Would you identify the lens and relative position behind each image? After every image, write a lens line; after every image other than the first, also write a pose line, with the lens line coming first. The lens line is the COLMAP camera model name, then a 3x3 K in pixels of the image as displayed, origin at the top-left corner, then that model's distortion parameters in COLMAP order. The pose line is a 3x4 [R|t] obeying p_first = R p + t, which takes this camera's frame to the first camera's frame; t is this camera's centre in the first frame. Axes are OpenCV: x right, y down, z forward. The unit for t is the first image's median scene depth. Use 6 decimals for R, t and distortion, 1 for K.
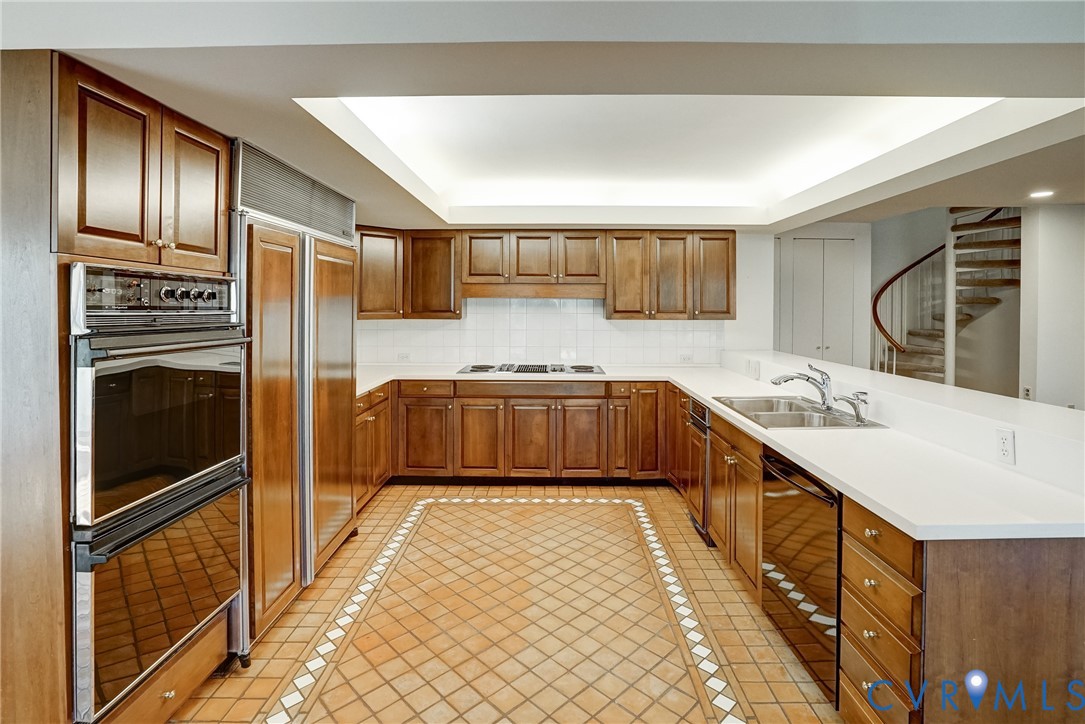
lens RADIAL K [[527.0, 0, 542.5], [0, 527.0, 302.0], [0, 0, 1]] dist [-0.040580, 0.009420]
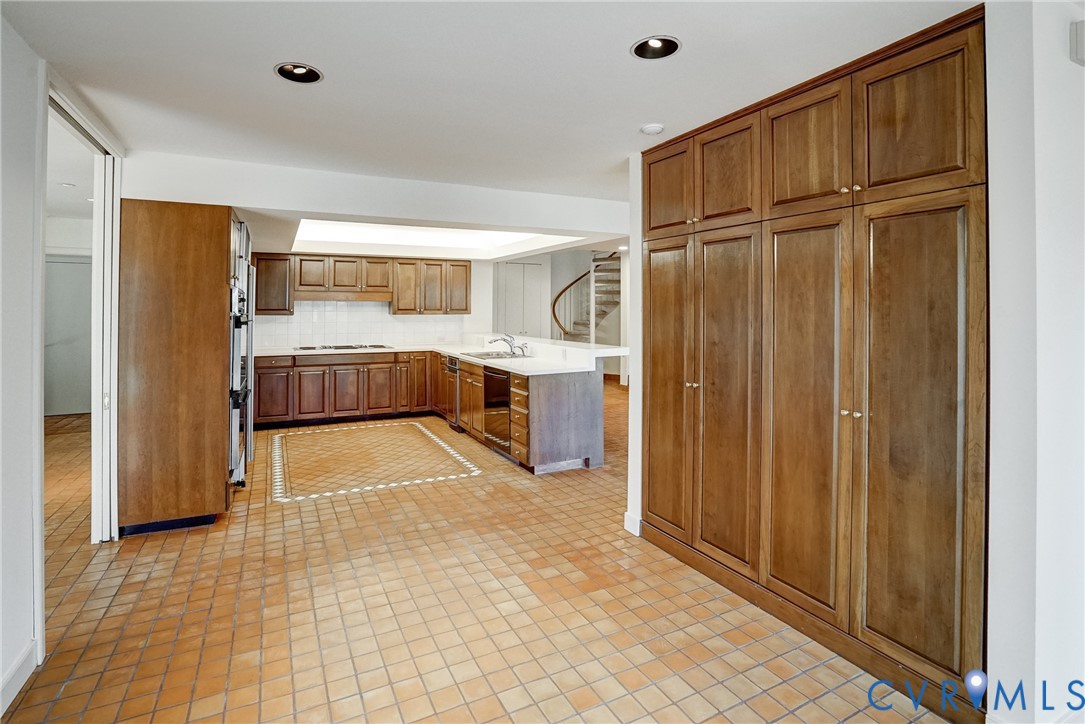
lens RADIAL K [[527.0, 0, 543.6], [0, 527.0, 301.2], [0, 0, 1]] dist [-0.040580, 0.009420]
pose [[0.880713, 0.002051, 0.473646, -0.230556], [0.001626, 0.999972, -0.007355, 0.005274], [-0.473648, 0.007248, 0.880684, -0.610354]]
